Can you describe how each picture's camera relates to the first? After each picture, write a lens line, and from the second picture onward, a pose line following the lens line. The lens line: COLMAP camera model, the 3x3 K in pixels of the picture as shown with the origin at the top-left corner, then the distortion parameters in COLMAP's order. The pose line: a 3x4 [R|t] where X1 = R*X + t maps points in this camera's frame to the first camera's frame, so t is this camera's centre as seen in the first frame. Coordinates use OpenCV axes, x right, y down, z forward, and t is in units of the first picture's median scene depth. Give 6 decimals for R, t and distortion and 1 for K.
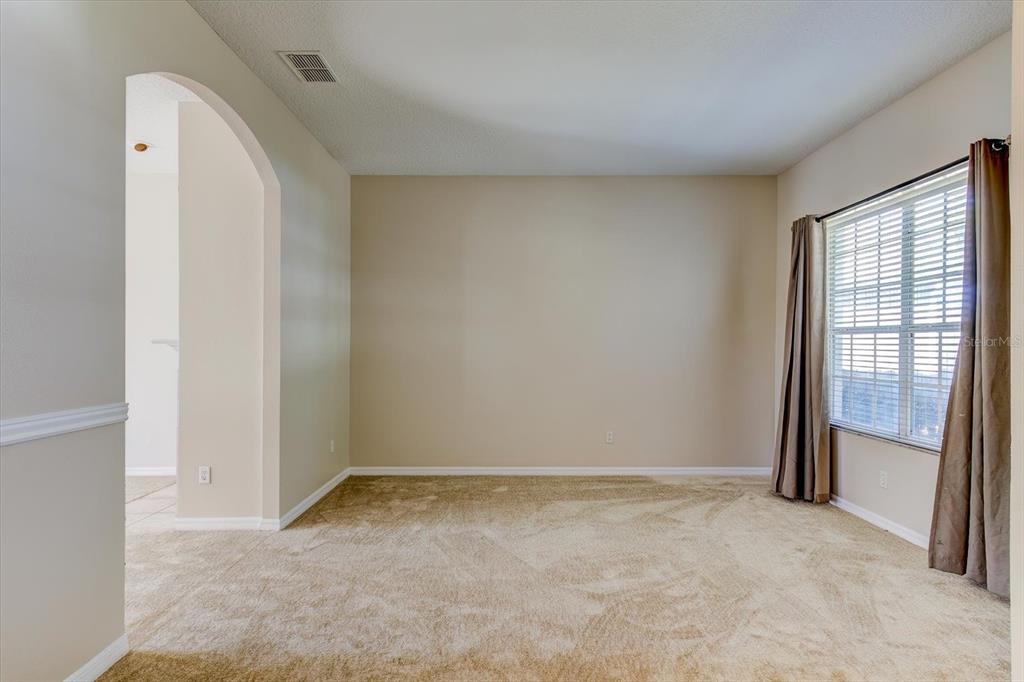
lens RADIAL K [[546.6, 0, 505.7], [0, 546.6, 345.0], [0, 0, 1]] dist [0.003109, -0.000217]
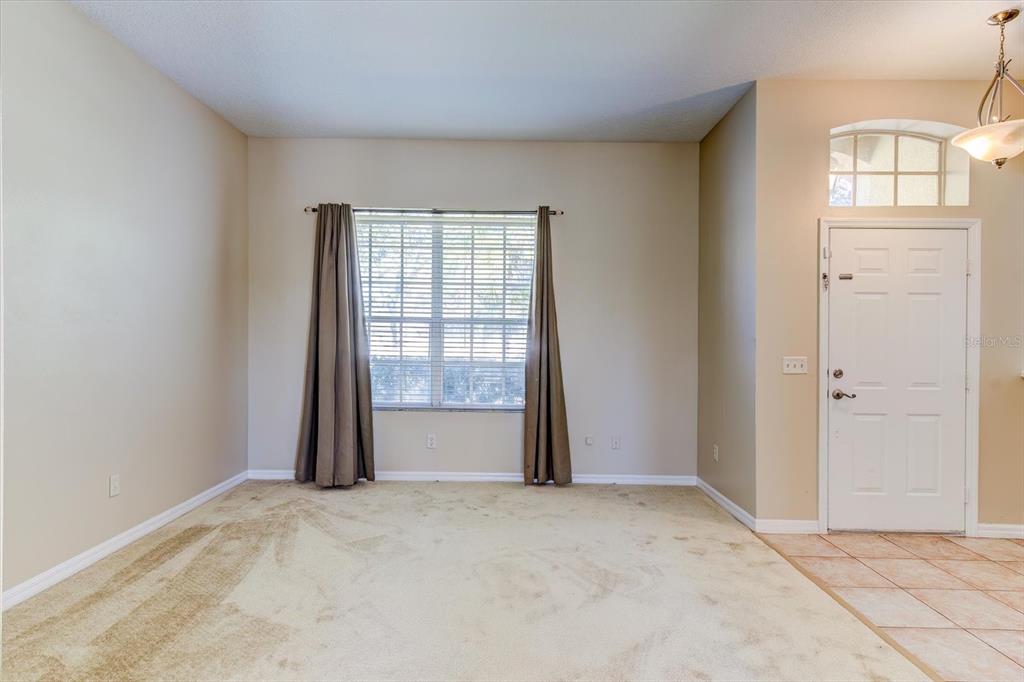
lens RADIAL K [[546.6, 0, 505.7], [0, 546.6, 345.0], [0, 0, 1]] dist [0.003109, -0.000217]
pose [[0.029022, -0.008386, 0.999544, -0.507282], [-0.011540, 0.999895, 0.008724, 0.013148], [-0.999512, -0.011788, 0.028922, 0.749458]]
